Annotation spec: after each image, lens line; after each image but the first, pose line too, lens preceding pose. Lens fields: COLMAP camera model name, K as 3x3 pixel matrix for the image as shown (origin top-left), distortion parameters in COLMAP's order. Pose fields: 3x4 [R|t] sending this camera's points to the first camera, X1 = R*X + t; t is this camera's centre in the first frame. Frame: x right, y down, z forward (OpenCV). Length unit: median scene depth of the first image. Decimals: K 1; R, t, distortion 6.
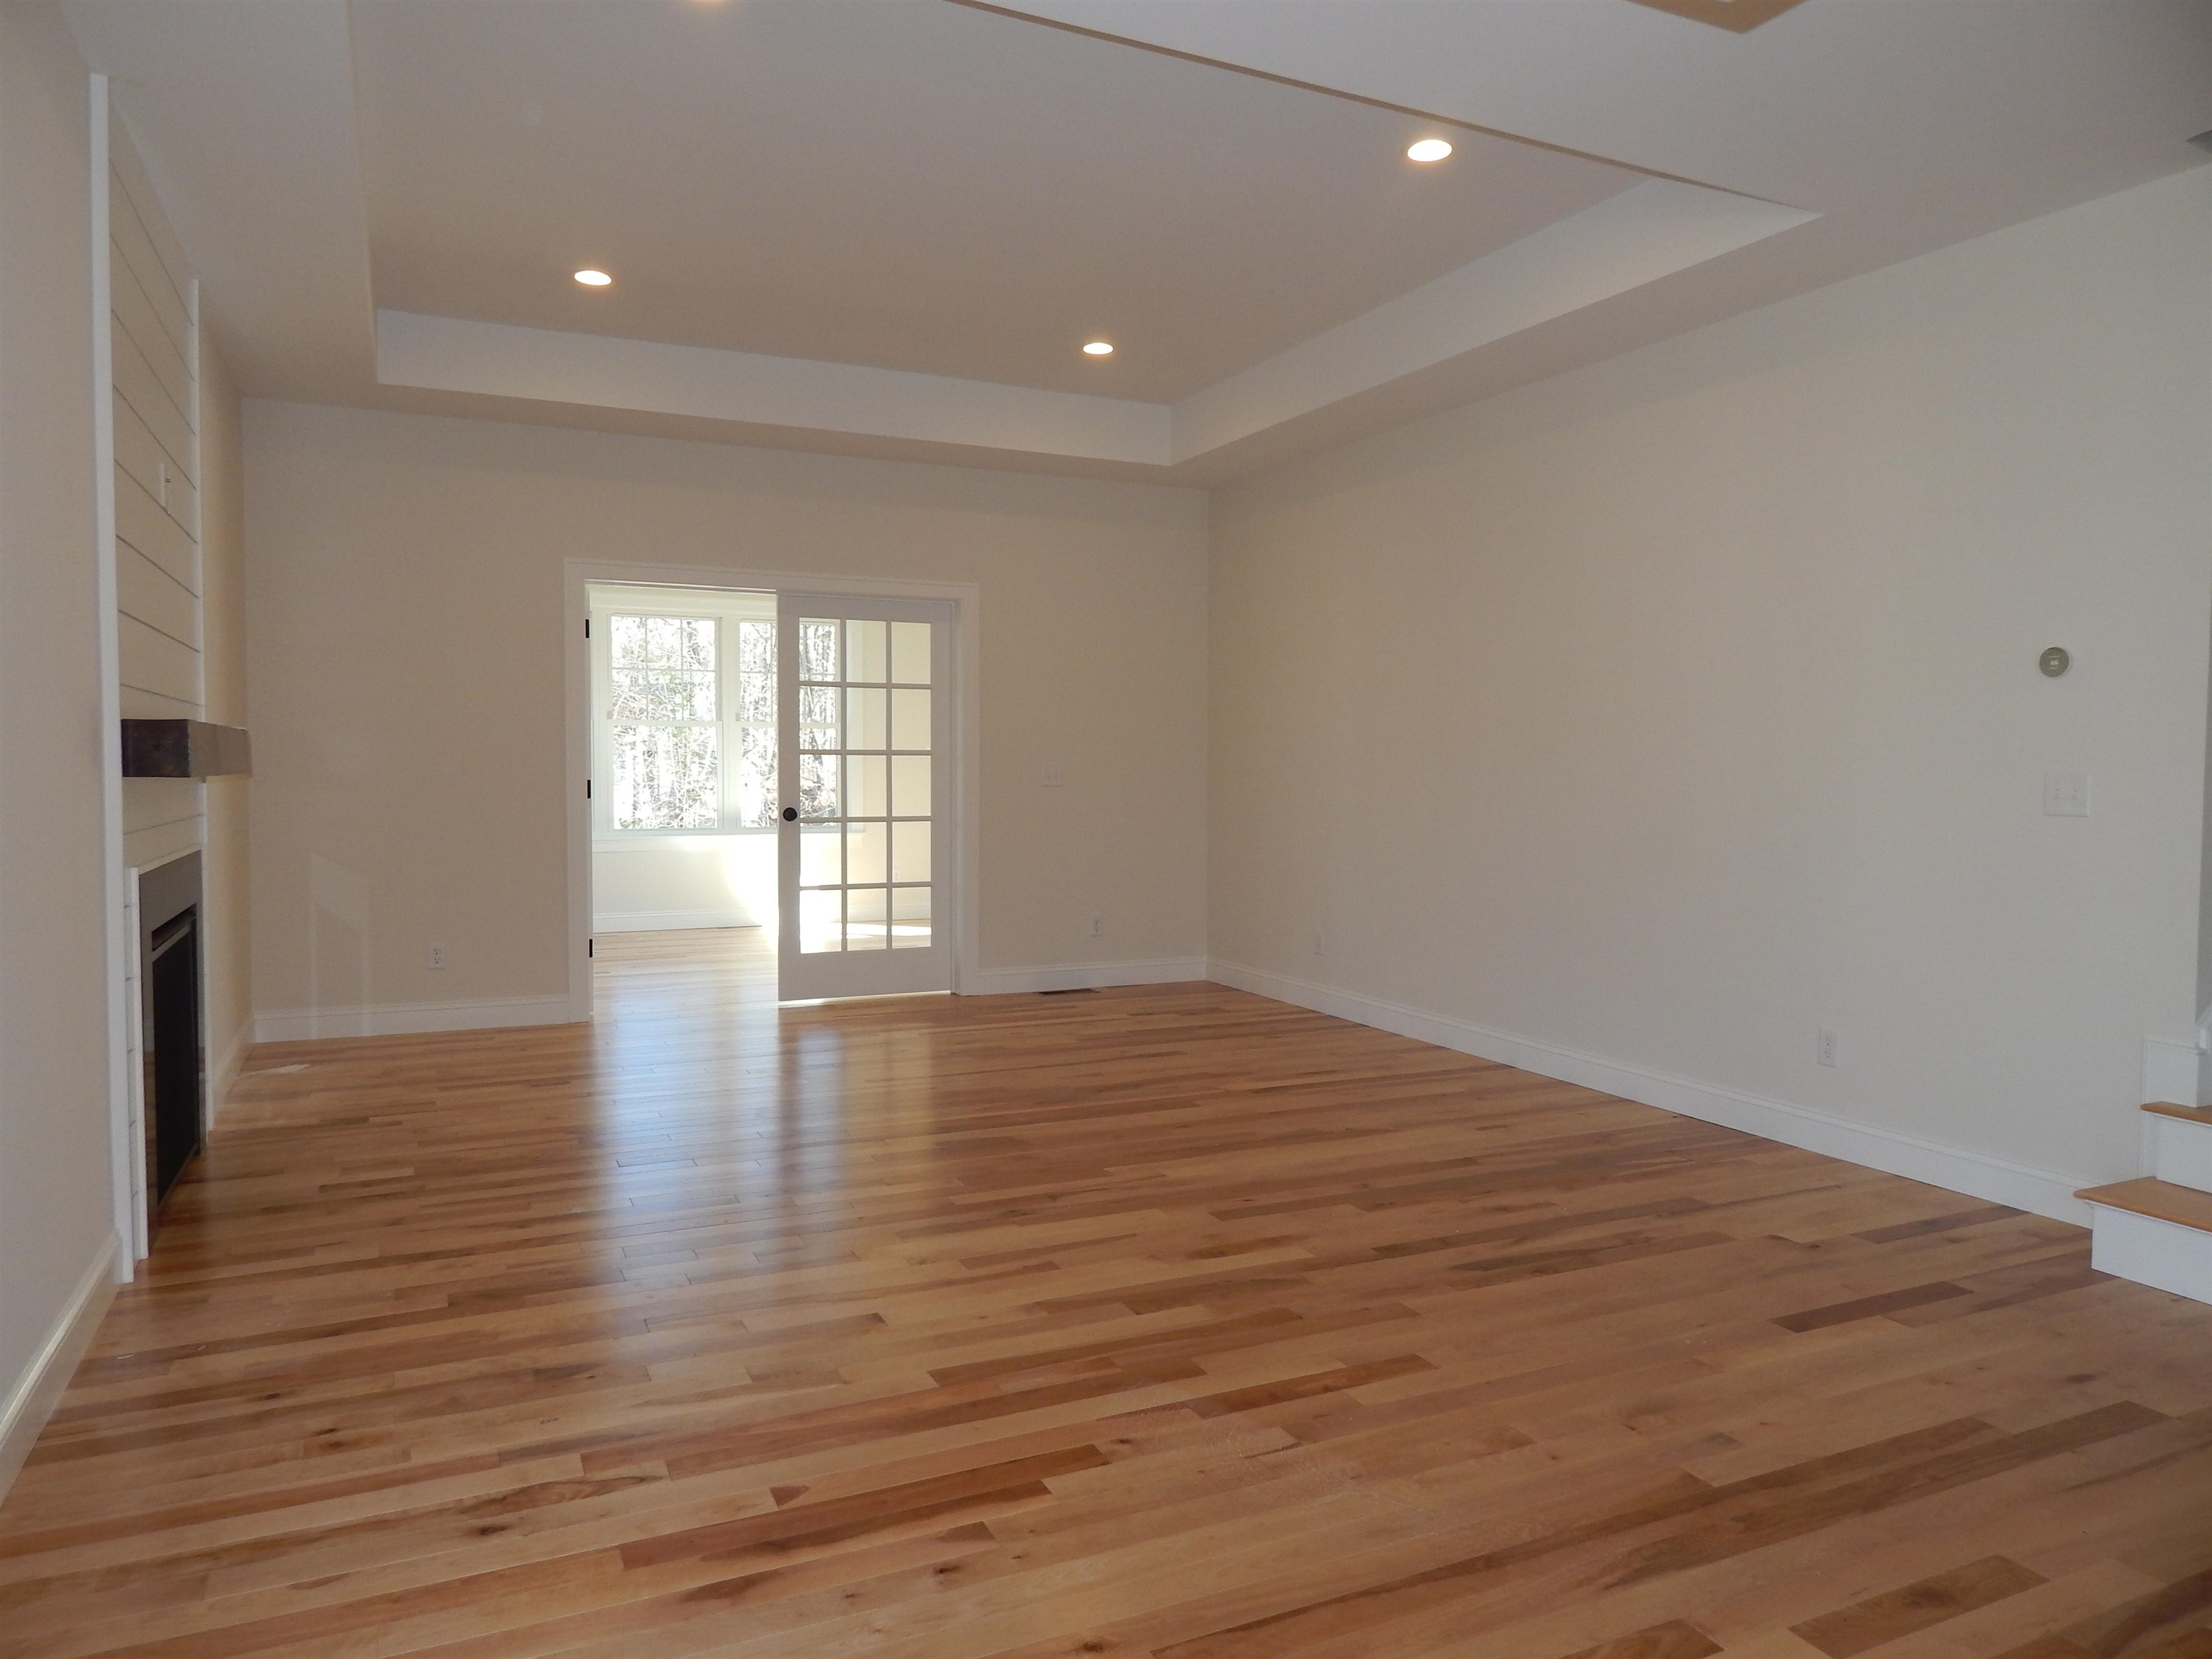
lens RADIAL K [[1453.4, 0, 1101.0], [0, 1453.4, 813.0], [0, 0, 1]] dist [0.004005, -0.009072]
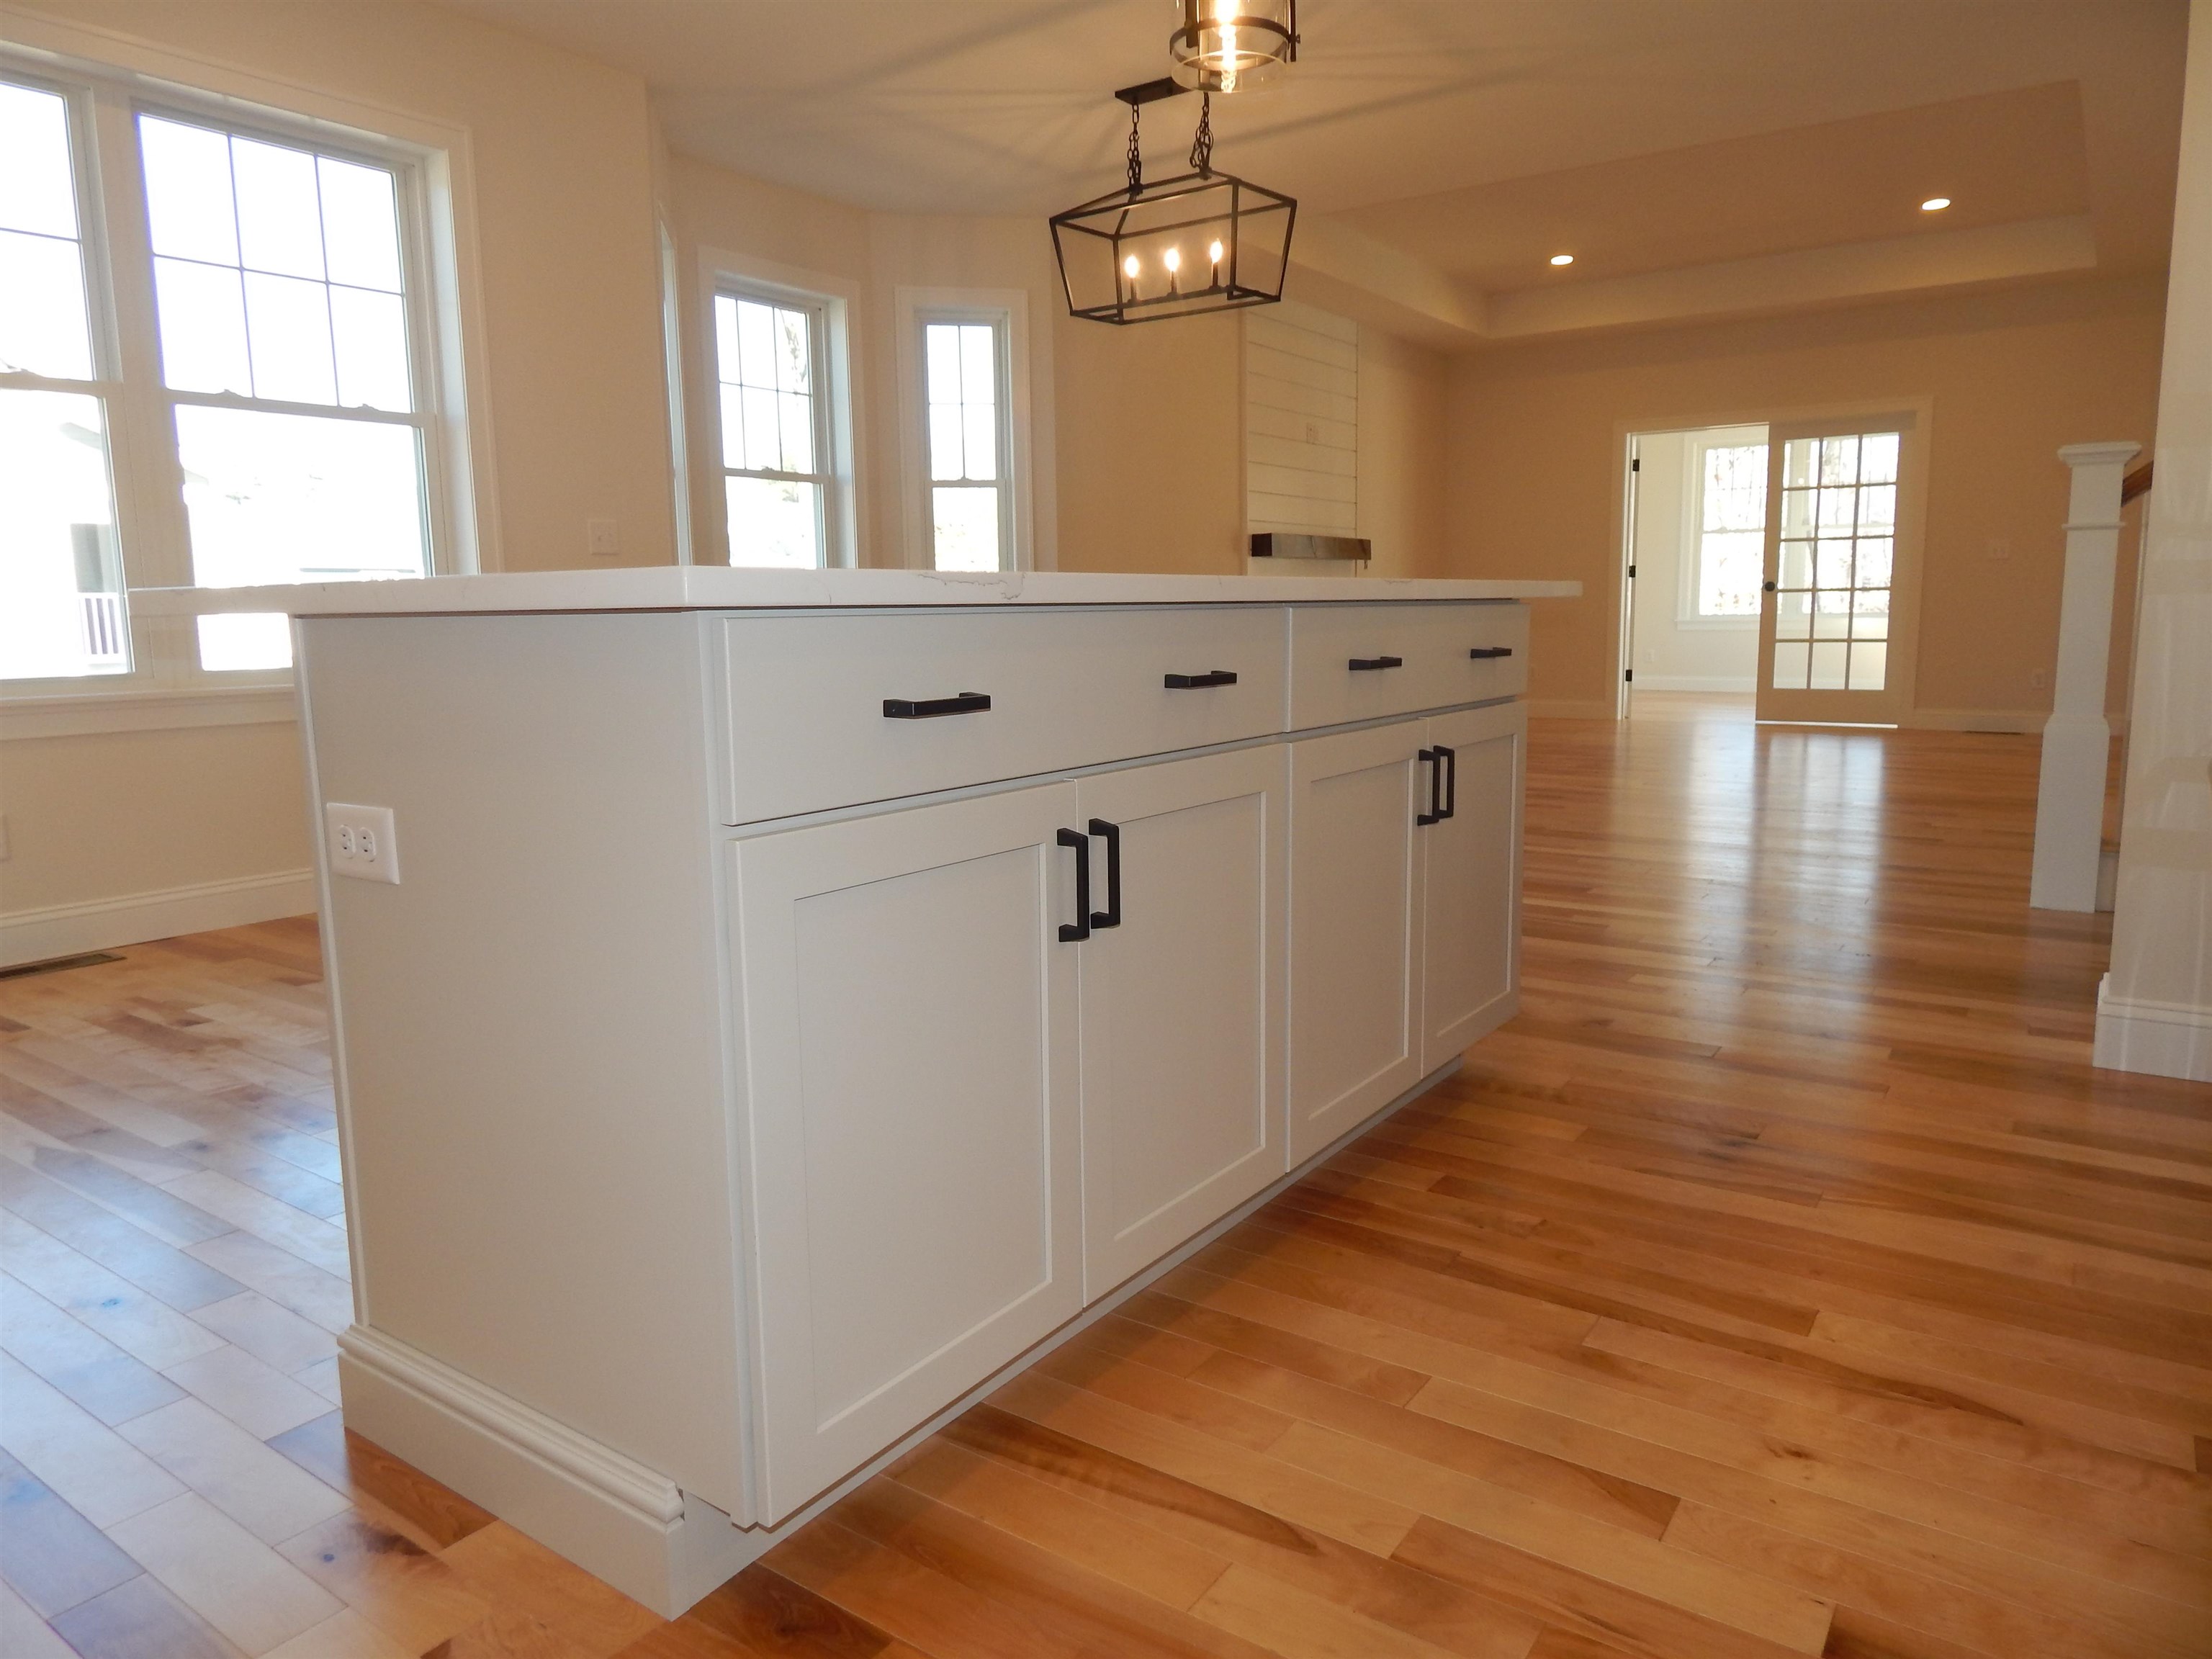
lens RADIAL K [[1457.7, 0, 1106.7], [0, 1457.7, 819.1], [0, 0, 1]] dist [0.005061, -0.001442]
pose [[0.497261, 0.113158, -0.860190, 1.263755], [-0.011641, 0.992239, 0.123800, 0.102079], [0.867523, -0.051547, 0.494719, -0.459898]]
